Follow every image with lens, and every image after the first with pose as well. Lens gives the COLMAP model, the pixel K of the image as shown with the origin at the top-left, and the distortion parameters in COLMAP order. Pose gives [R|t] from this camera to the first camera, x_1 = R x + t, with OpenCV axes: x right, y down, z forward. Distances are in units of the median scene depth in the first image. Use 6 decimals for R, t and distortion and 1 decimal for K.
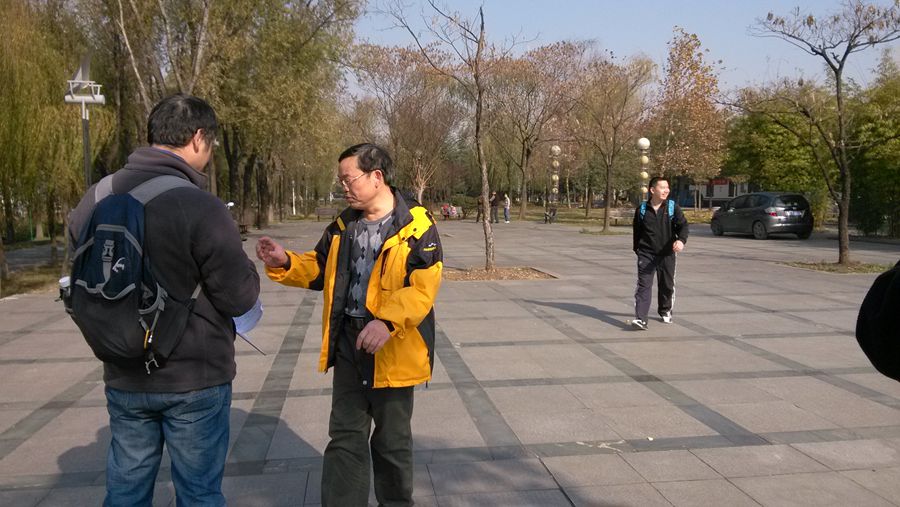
lens RADIAL K [[711.7, 0, 476.0], [0, 711.7, 266.9], [0, 0, 1]] dist [0.080704, -0.140393]
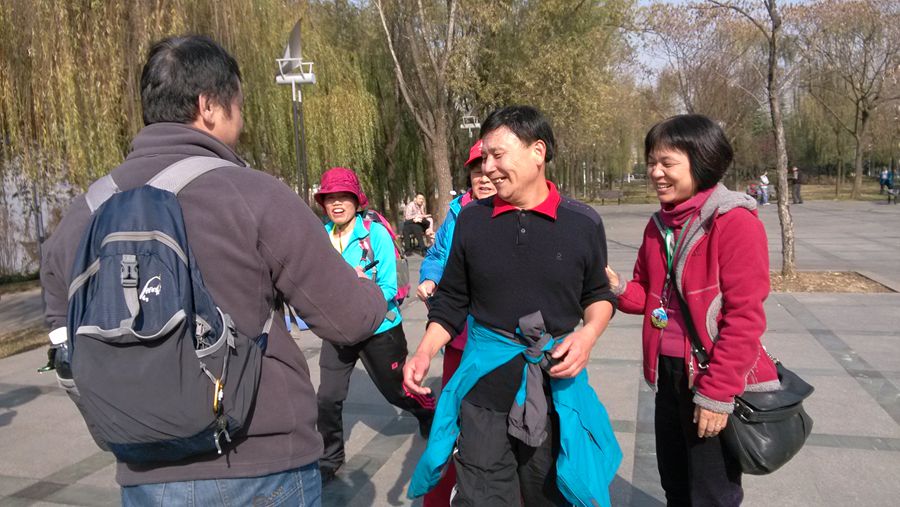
lens RADIAL K [[761.4, 0, 450.0], [0, 761.4, 253.5], [0, 0, 1]] dist [0.103596, -0.173002]
pose [[0.913432, 0.013642, -0.406762, 0.016314], [-0.013526, 0.999904, 0.003159, -0.010364], [0.406766, 0.002616, 0.913529, 0.105319]]
